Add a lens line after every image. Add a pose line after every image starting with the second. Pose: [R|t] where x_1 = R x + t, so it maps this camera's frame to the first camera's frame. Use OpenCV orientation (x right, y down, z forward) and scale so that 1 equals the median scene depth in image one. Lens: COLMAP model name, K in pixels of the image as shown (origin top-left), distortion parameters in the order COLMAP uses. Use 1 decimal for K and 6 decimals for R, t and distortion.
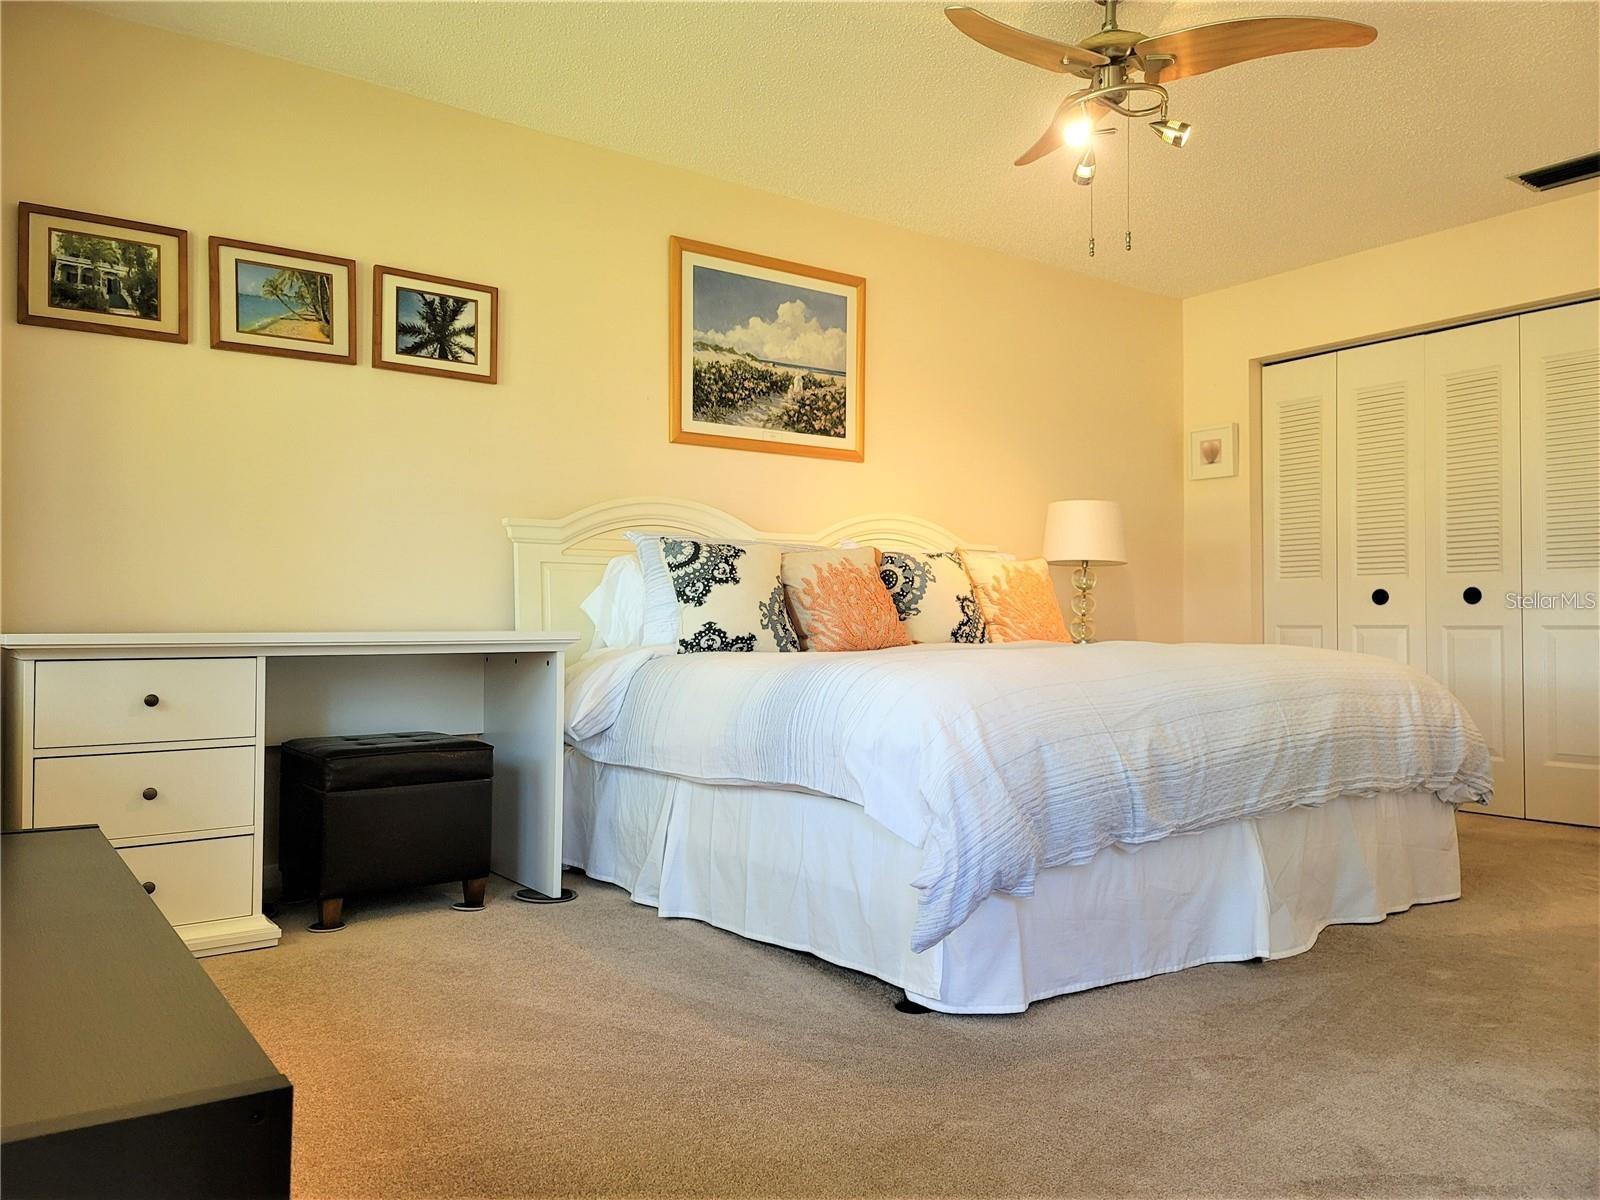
lens RADIAL K [[1177.4, 0, 822.2], [0, 1177.4, 594.2], [0, 0, 1]] dist [0.078900, -0.056520]
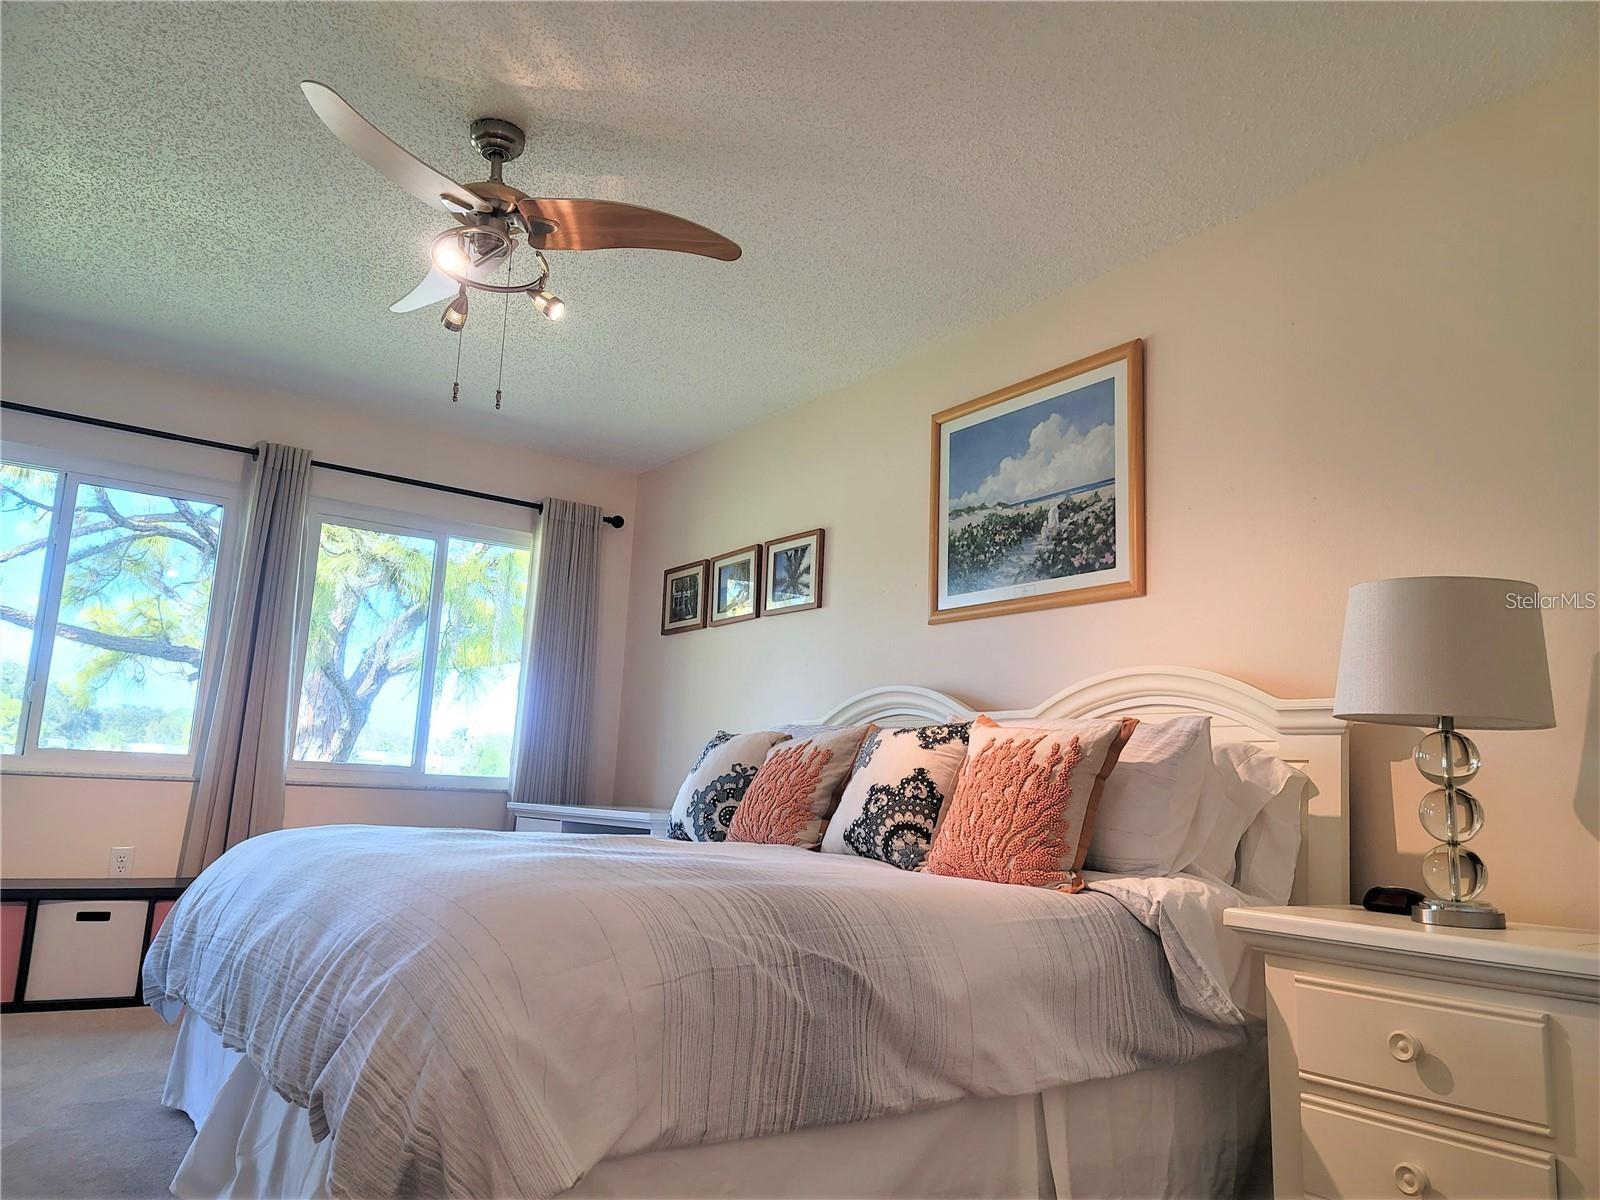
lens RADIAL K [[1181.7, 0, 804.2], [0, 1181.7, 602.8], [0, 0, 1]] dist [0.062810, -0.030230]
pose [[-0.030695, -0.163376, -0.986086, 0.773430], [-0.021497, 0.986431, -0.162764, 0.009393], [0.999298, 0.016202, -0.033790, 0.891686]]
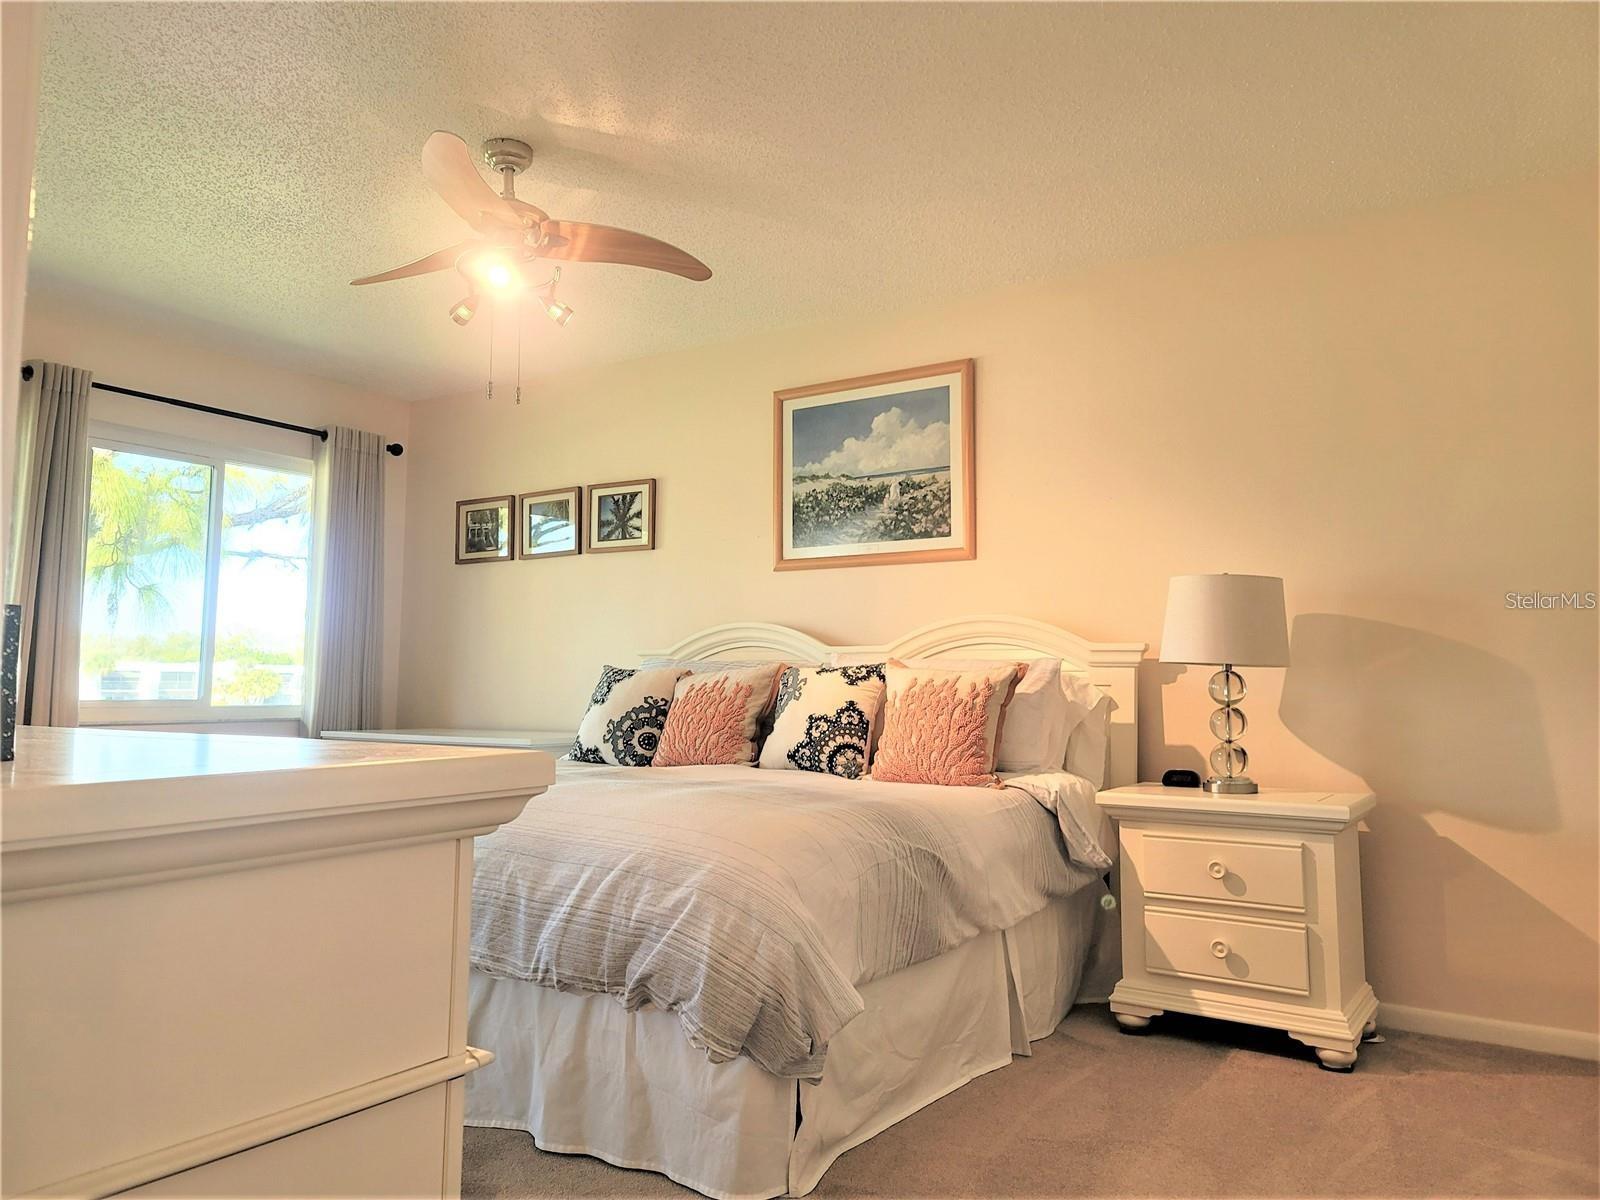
lens RADIAL K [[1177.4, 0, 822.2], [0, 1177.4, 594.2], [0, 0, 1]] dist [0.078900, -0.056520]
pose [[0.345399, -0.074057, -0.935529, 0.898159], [0.015476, 0.997195, -0.073224, -0.022648], [0.938328, 0.010813, 0.345576, 0.625965]]
